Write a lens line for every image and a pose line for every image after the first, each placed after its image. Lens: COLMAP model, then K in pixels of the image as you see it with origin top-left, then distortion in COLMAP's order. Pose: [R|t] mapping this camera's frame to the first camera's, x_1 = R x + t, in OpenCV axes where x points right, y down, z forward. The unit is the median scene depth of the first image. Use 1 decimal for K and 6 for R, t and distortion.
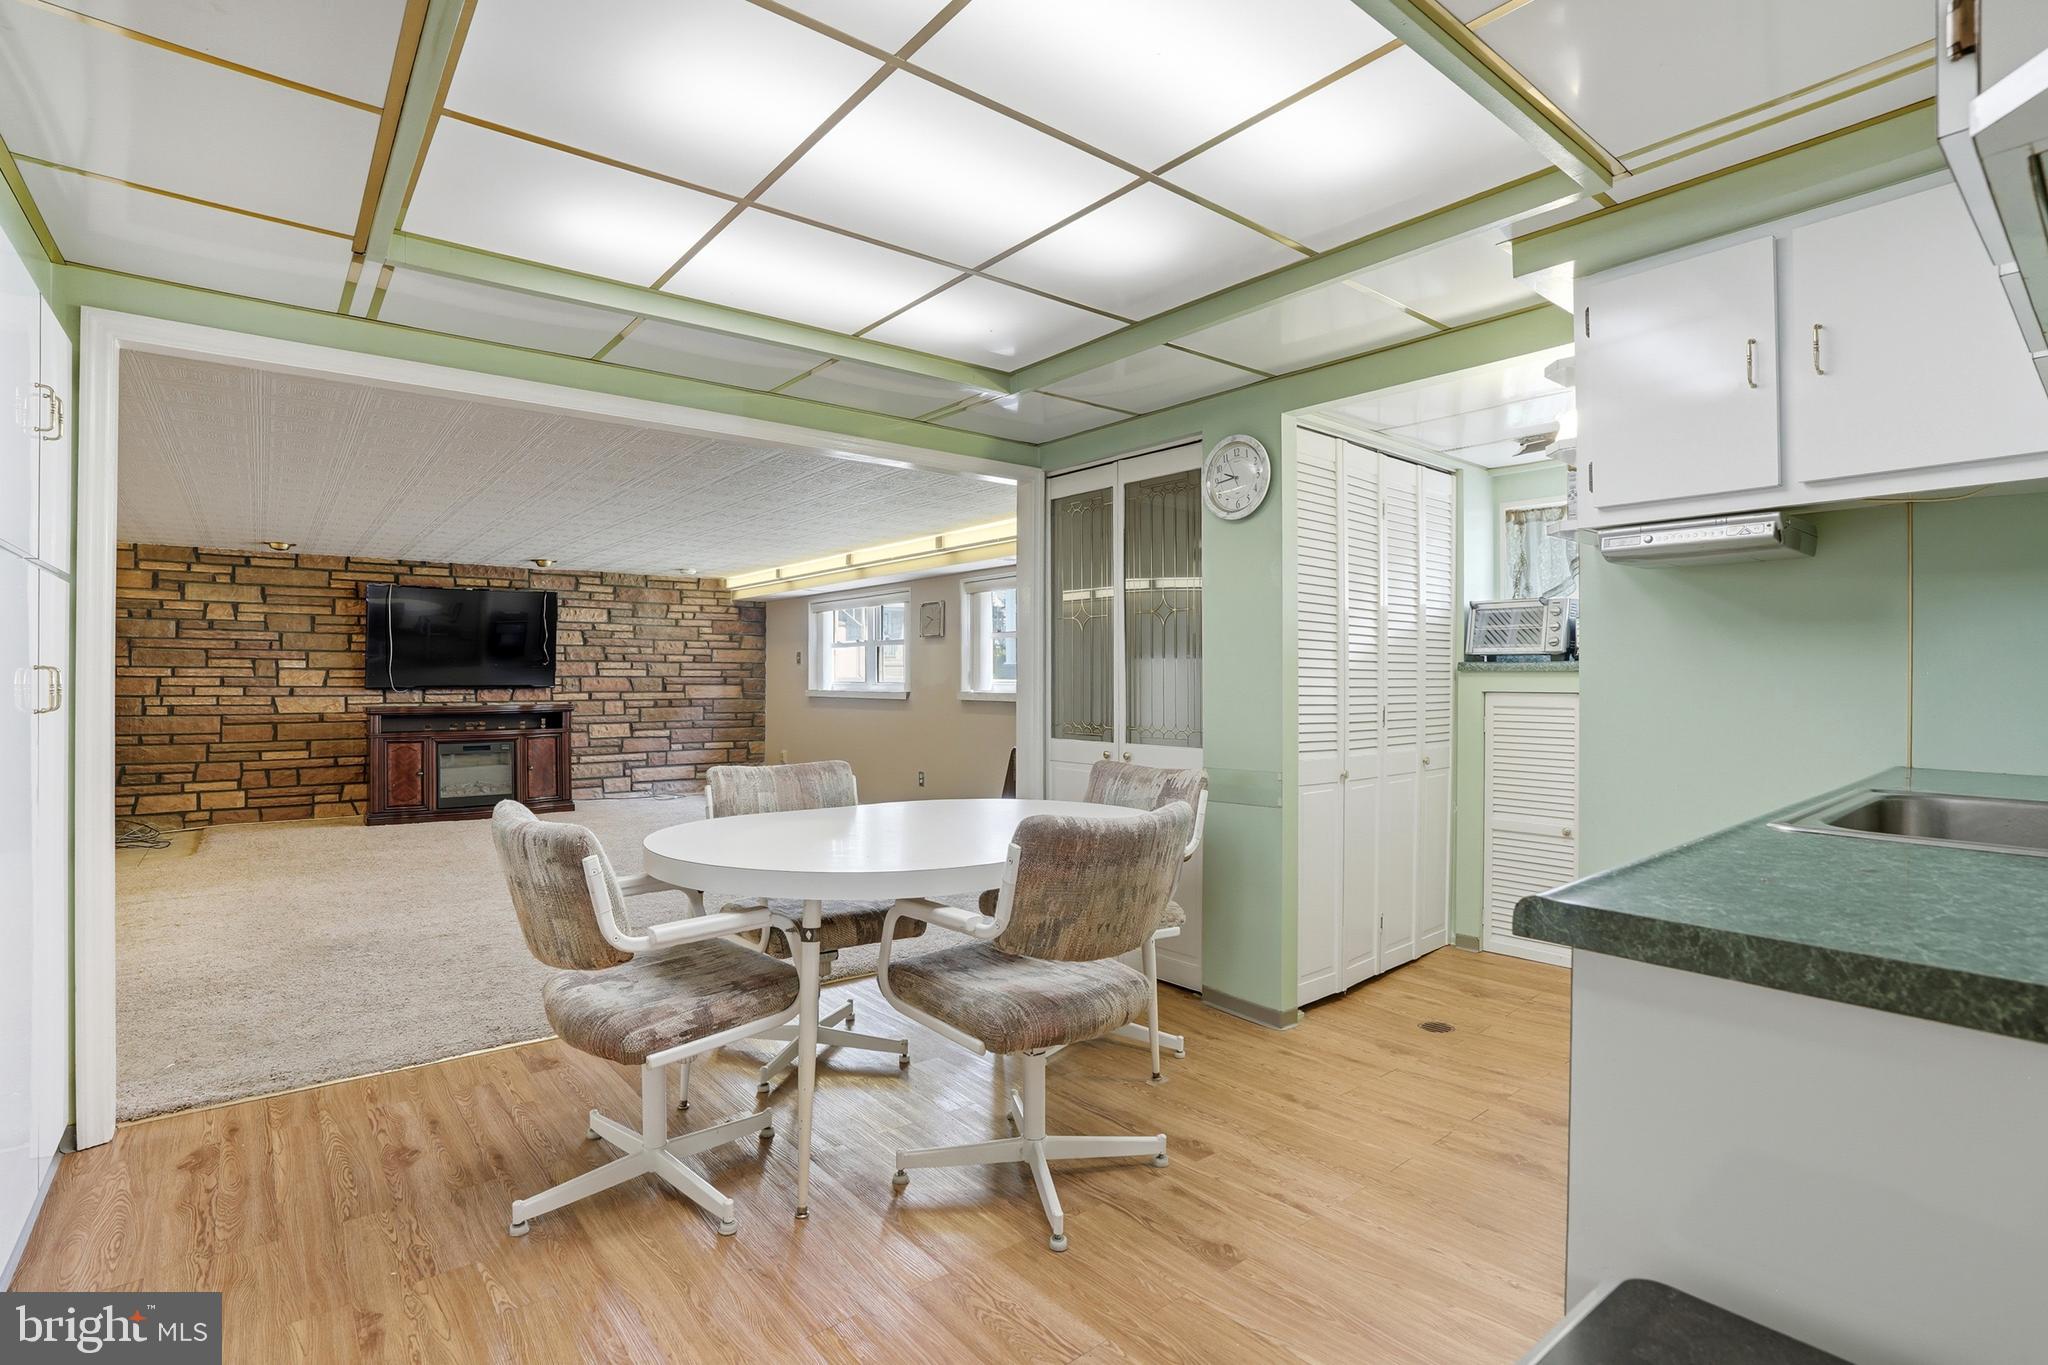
lens RADIAL K [[975.1, 0, 1023.0], [0, 975.1, 670.0], [0, 0, 1]] dist [-0.071399, 0.022122]
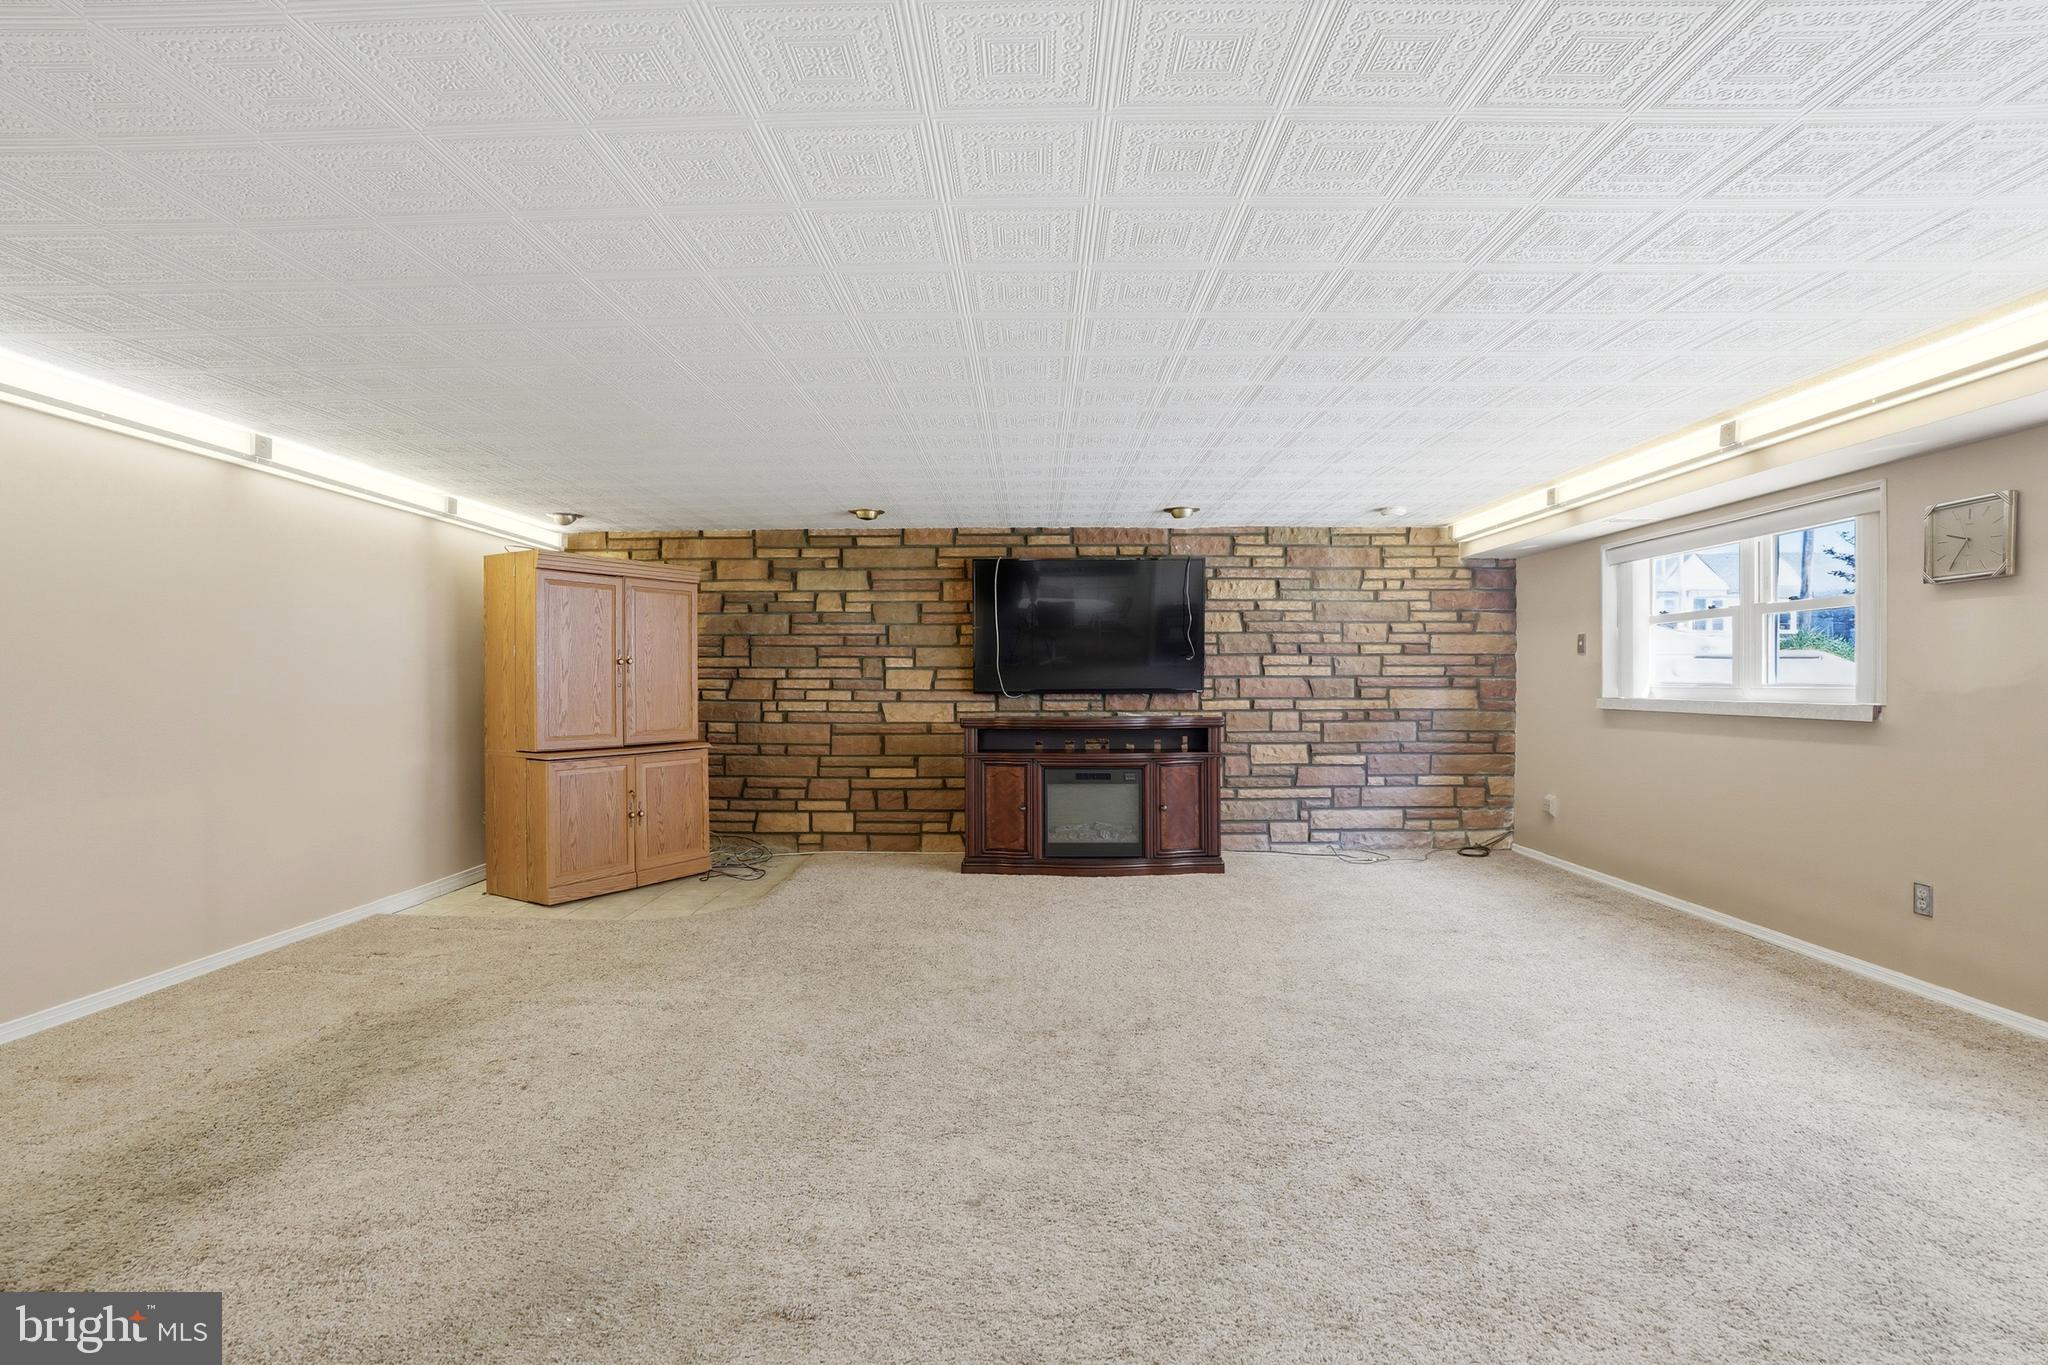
lens RADIAL K [[975.1, 0, 1002.5], [0, 975.1, 691.2], [0, 0, 1]] dist [-0.071399, 0.022122]
pose [[0.757929, 0.004356, -0.652322, -0.145040], [0.008003, 0.999840, 0.015976, 0.005598], [0.652288, -0.017329, 0.757773, 0.397506]]
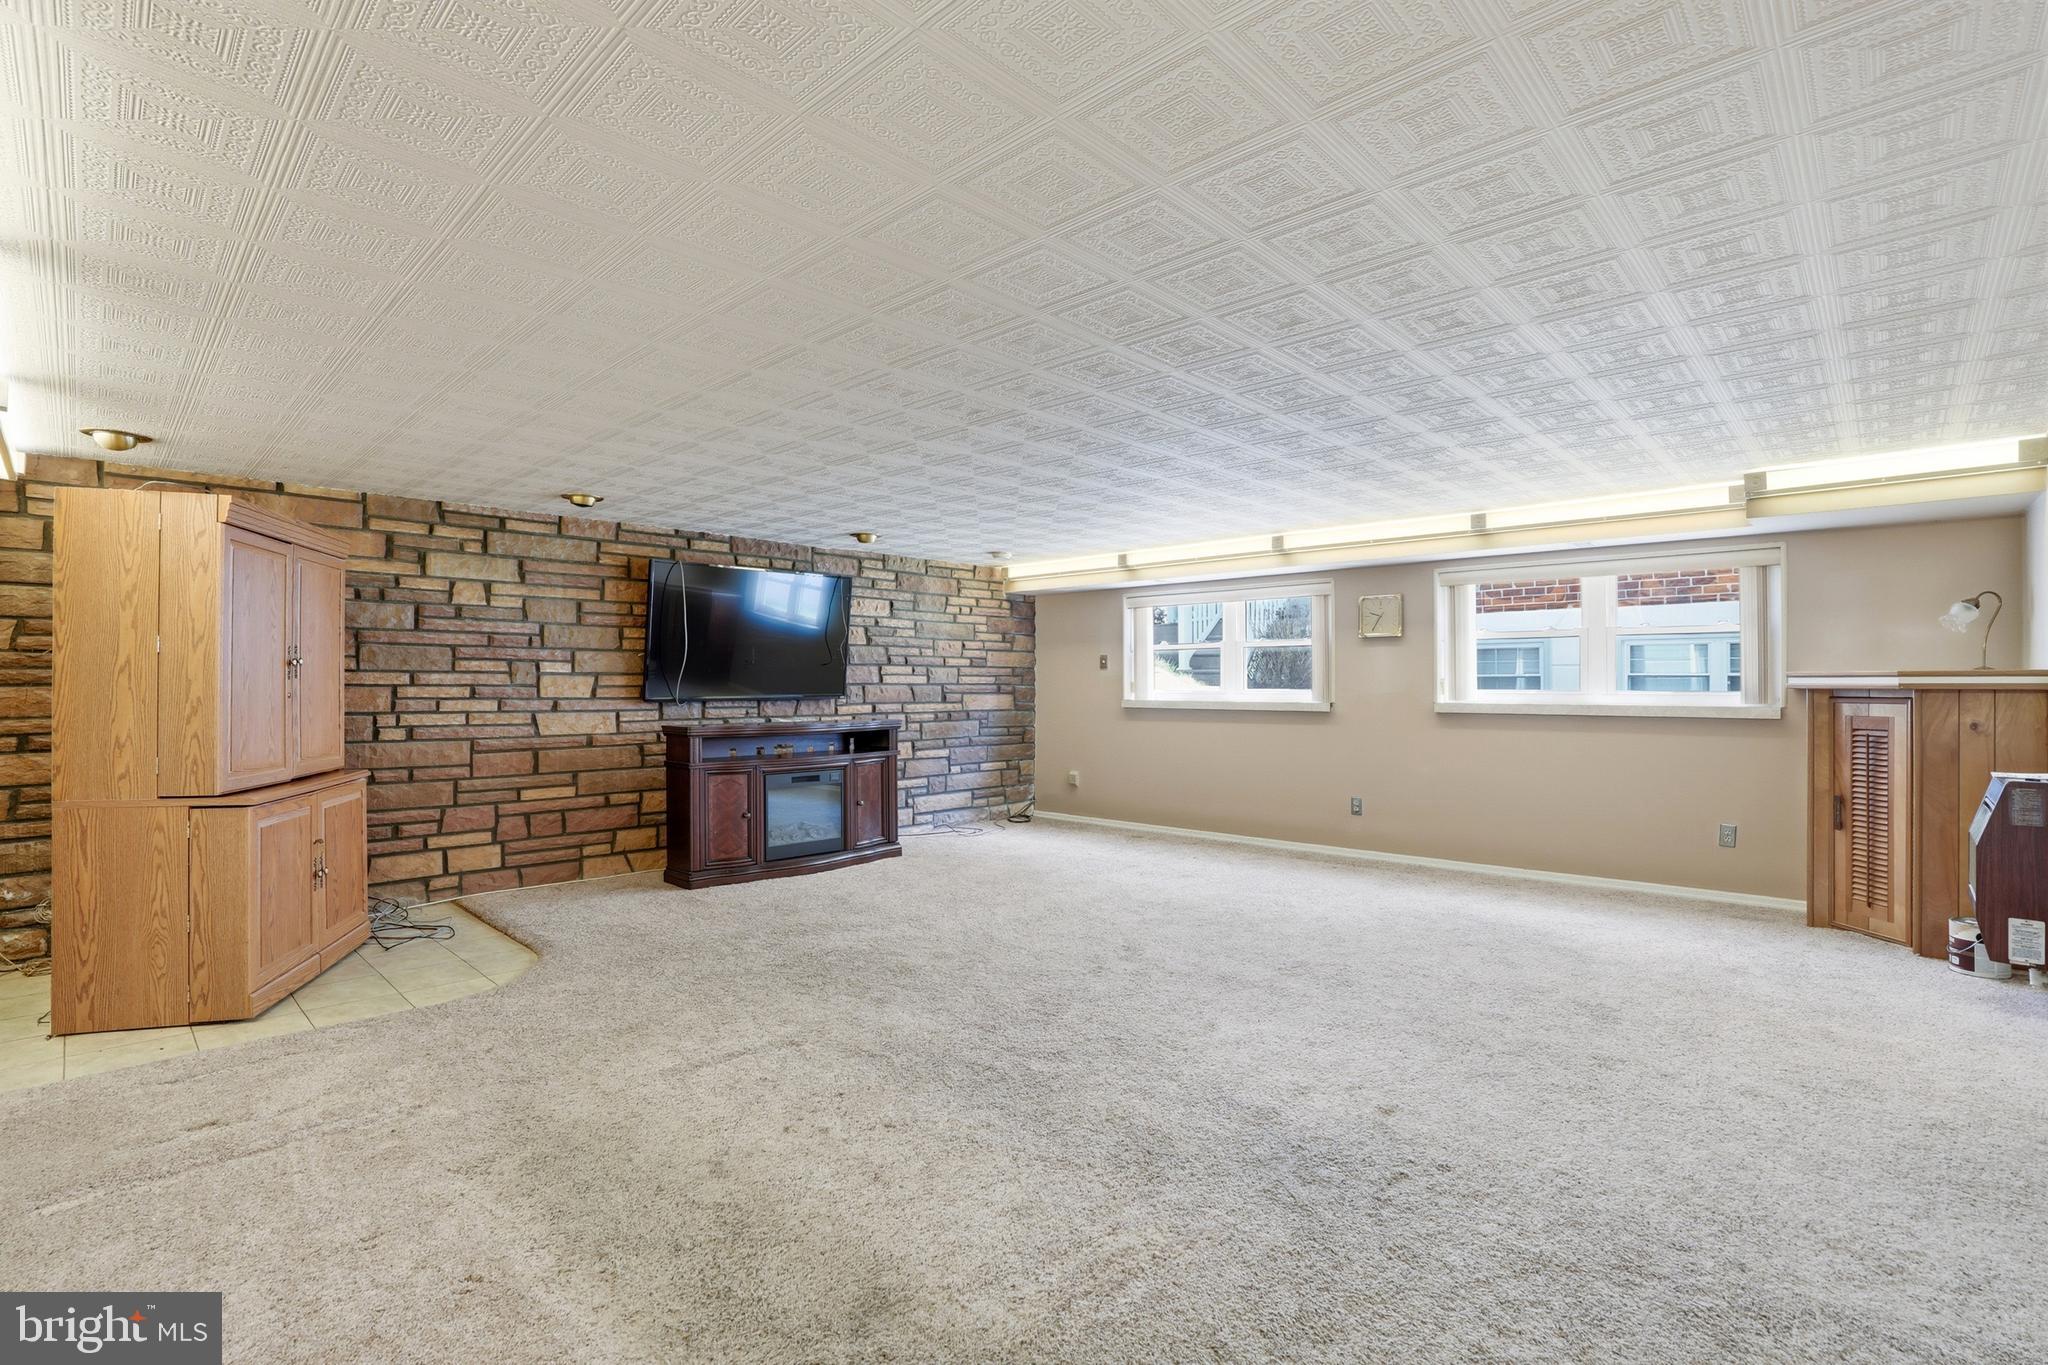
lens RADIAL K [[975.1, 0, 1028.4], [0, 975.1, 674.0], [0, 0, 1]] dist [-0.071399, 0.022122]
pose [[0.990718, 0.001513, 0.135926, -0.499513], [-0.001376, 0.999998, -0.001098, -0.000872], [-0.135927, 0.000901, 0.990718, 0.209458]]
